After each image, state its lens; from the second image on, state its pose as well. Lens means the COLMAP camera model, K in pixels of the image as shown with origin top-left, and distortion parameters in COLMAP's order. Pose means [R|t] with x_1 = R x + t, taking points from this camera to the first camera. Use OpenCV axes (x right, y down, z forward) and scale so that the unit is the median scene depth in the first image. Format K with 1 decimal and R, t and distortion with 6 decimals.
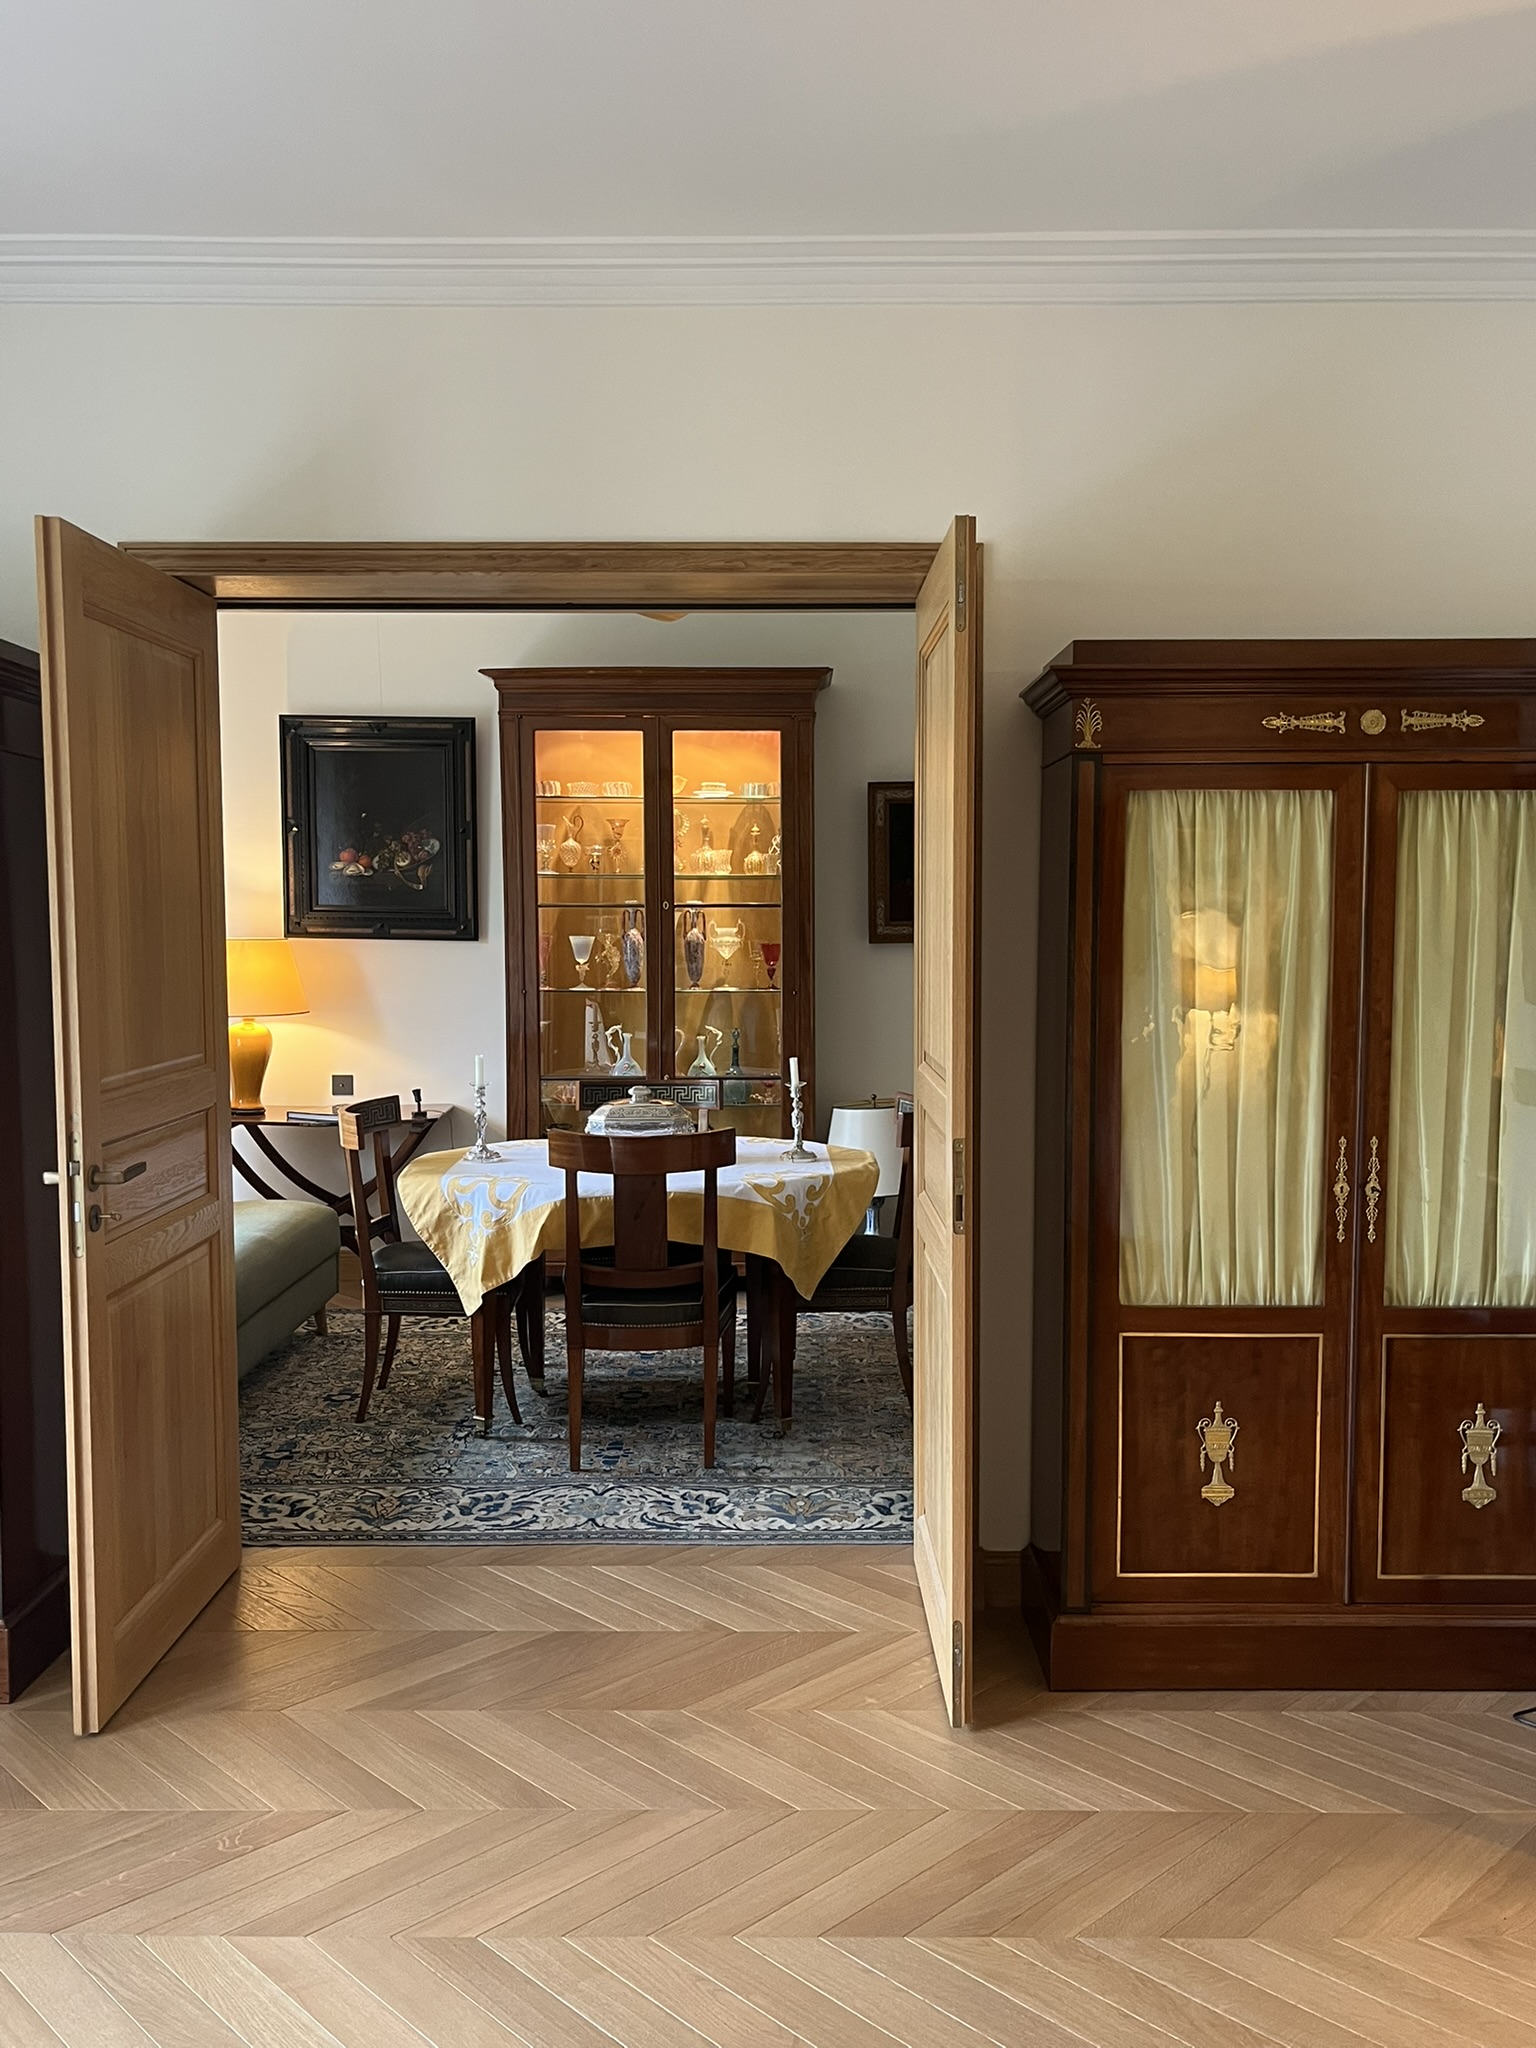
lens RADIAL K [[1733.6, 0, 788.2], [0, 1733.6, 1033.0], [0, 0, 1]] dist [0.029934, -0.026042]
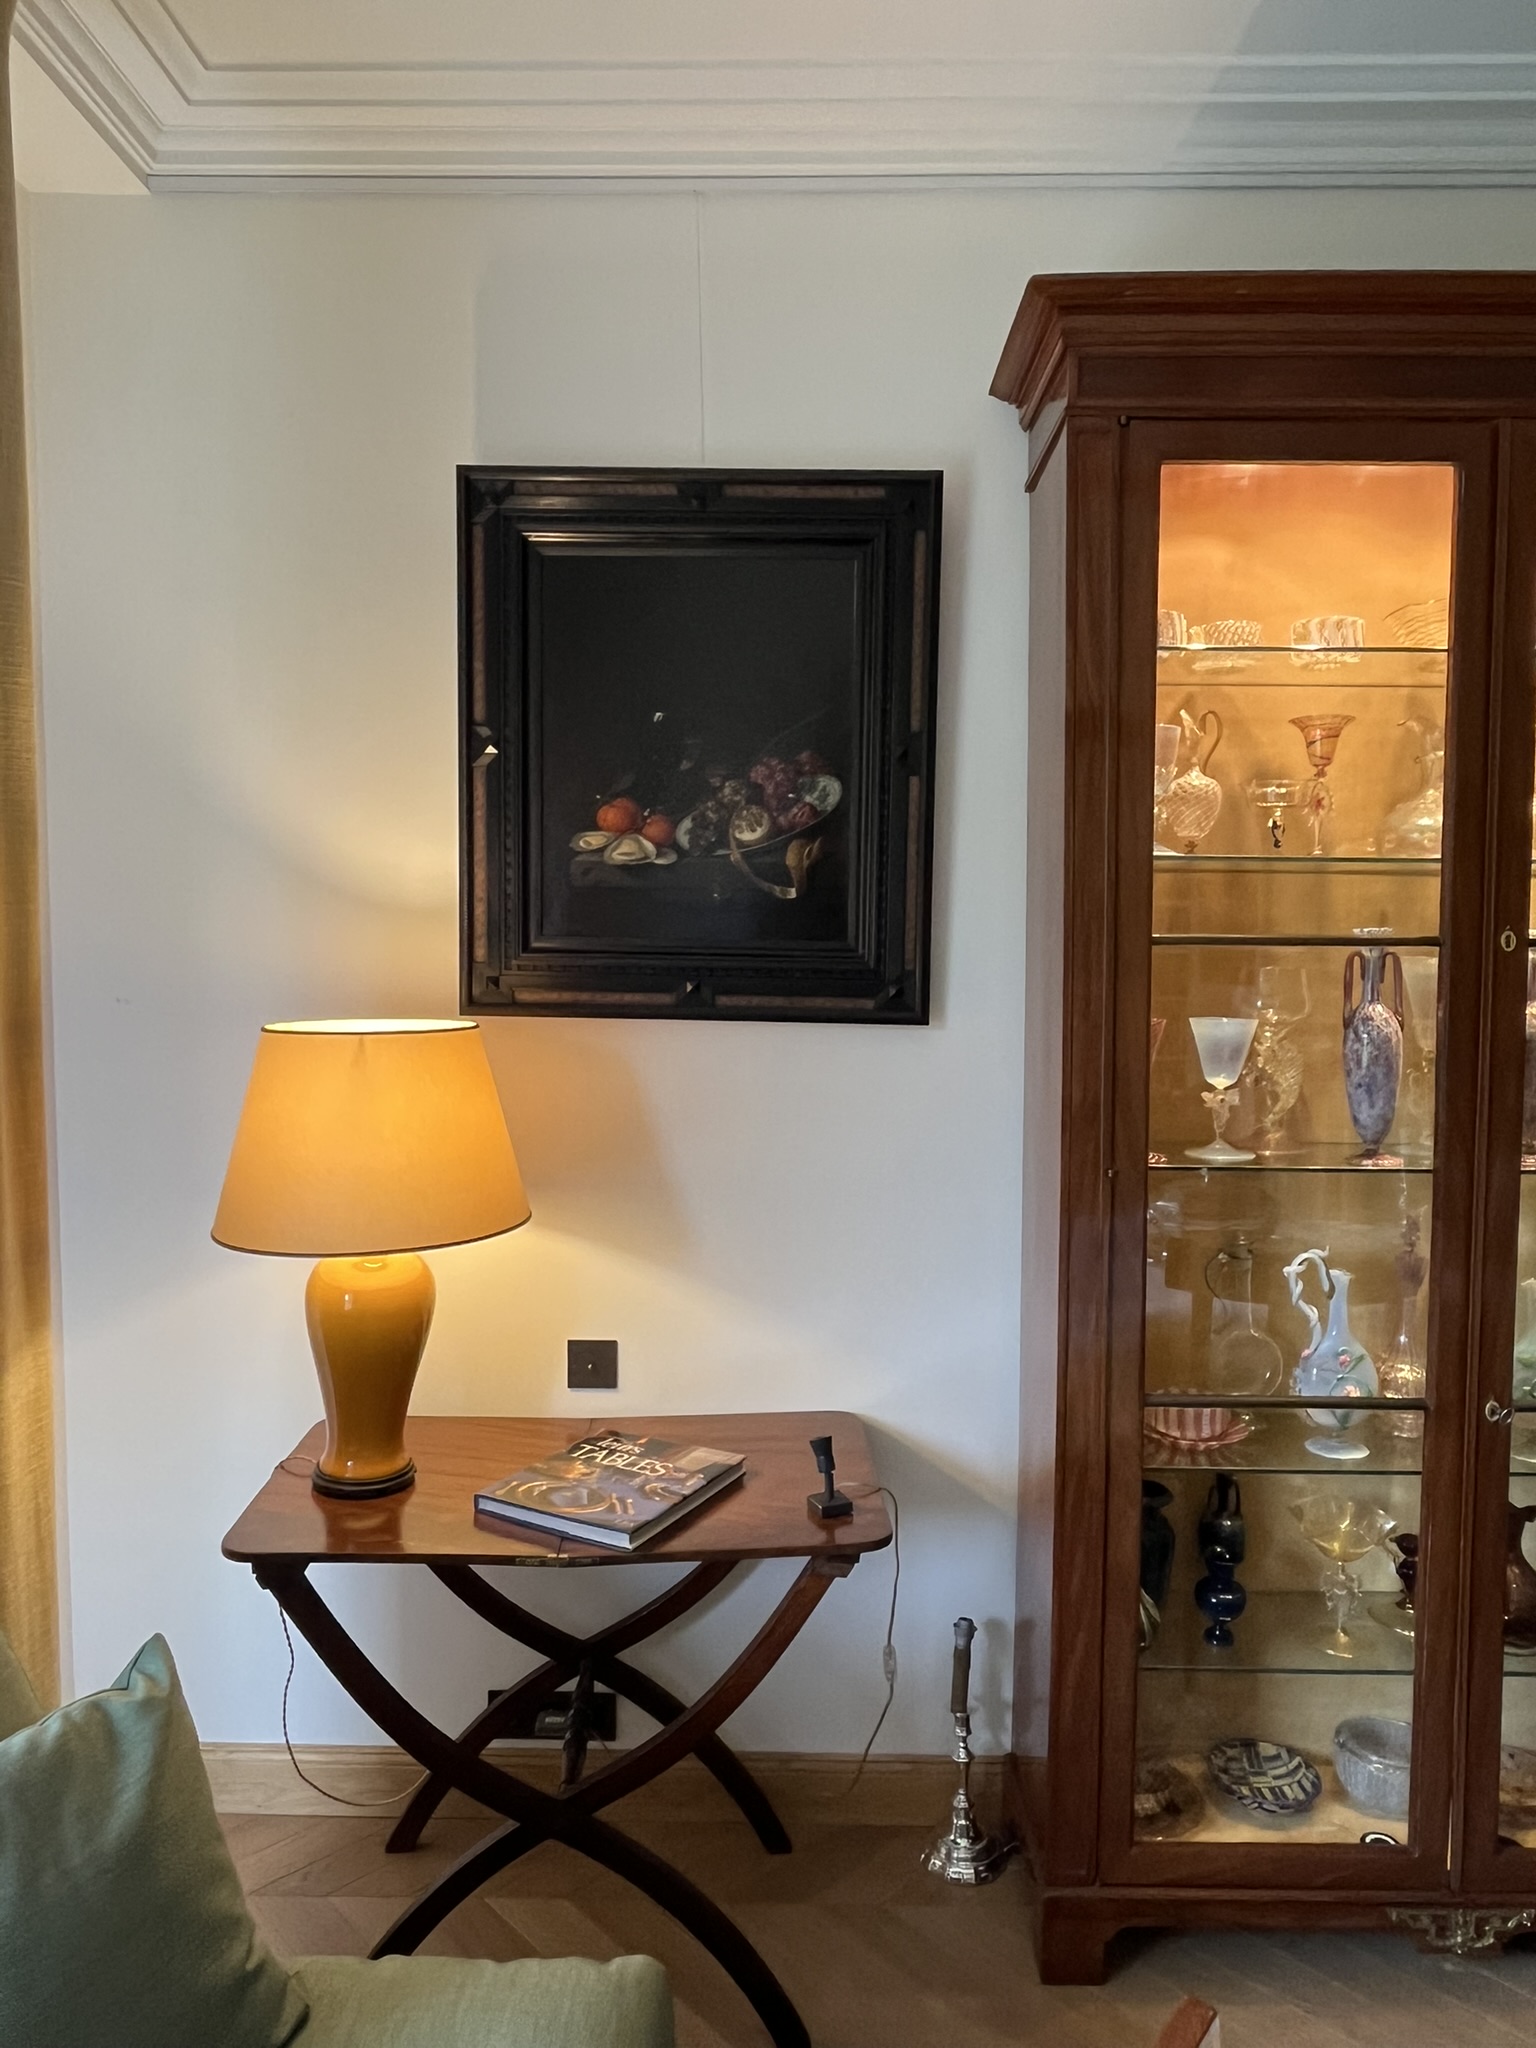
lens RADIAL K [[1406.2, 0, 768.5], [0, 1406.2, 1004.3], [0, 0, 1]] dist [0.001903, -0.006323]
pose [[0.999647, 0.005824, -0.025917, -0.213043], [-0.006318, 0.999799, -0.019041, -0.052529], [0.025800, 0.019198, 0.999483, 0.682976]]
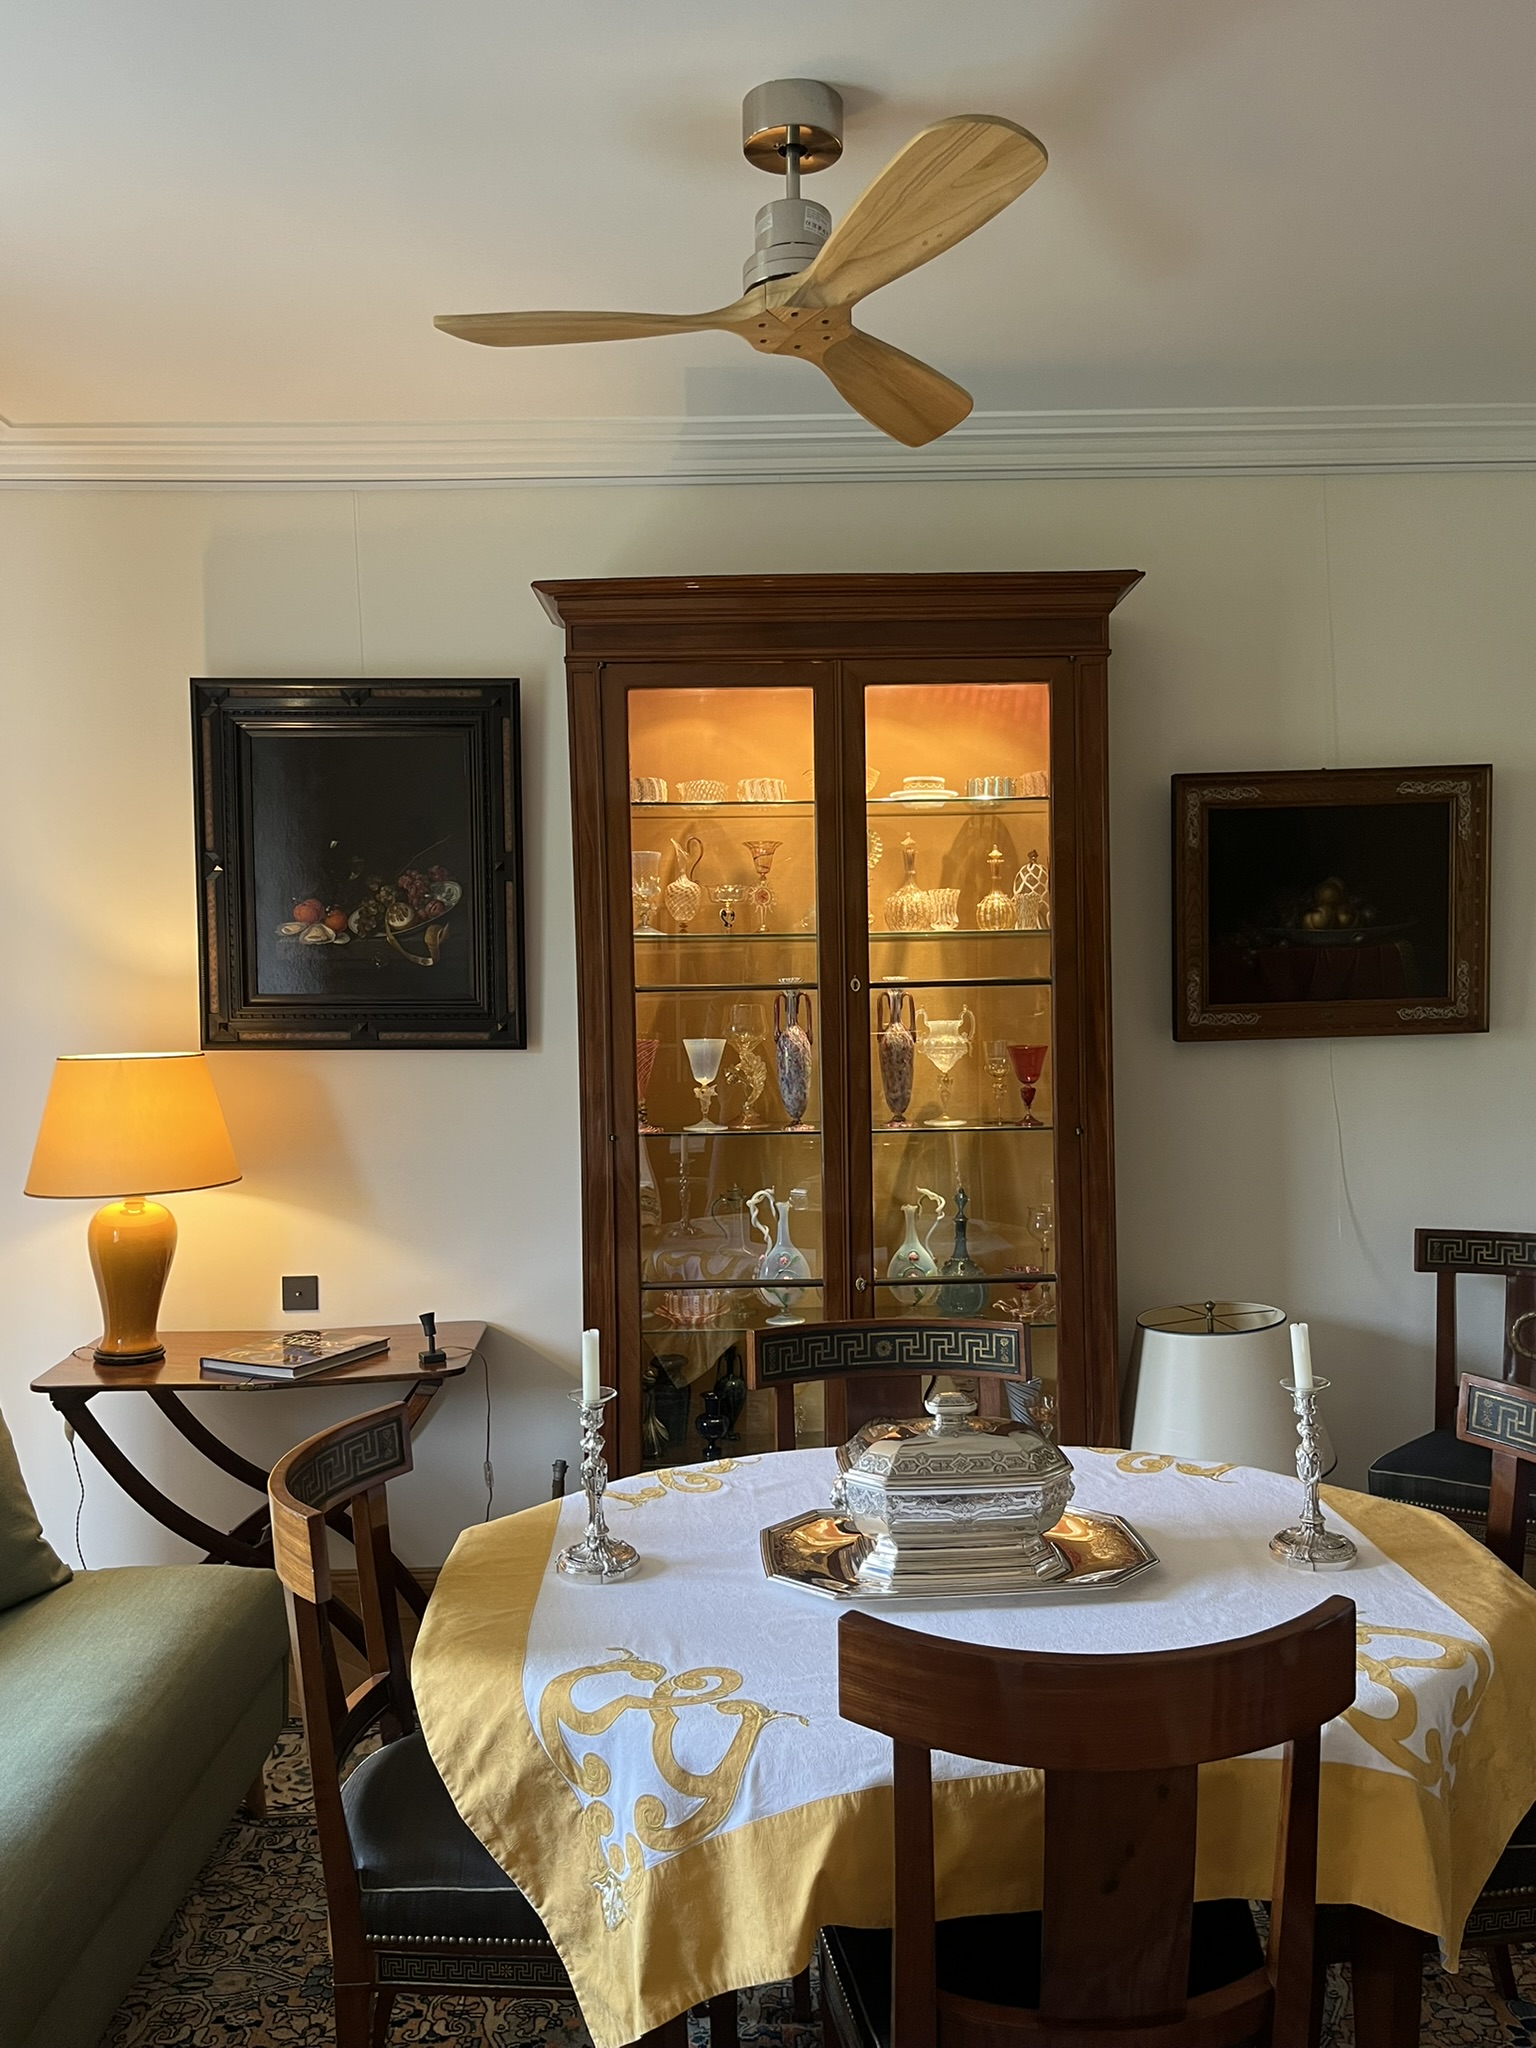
lens RADIAL K [[1580.5, 0, 751.2], [0, 1580.5, 1015.8], [0, 0, 1]] dist [0.046300, -0.053125]
pose [[0.999752, -0.017690, 0.013513, -0.110226], [0.018340, 0.998602, -0.049575, -0.036775], [-0.012617, 0.049811, 0.998679, 0.460851]]
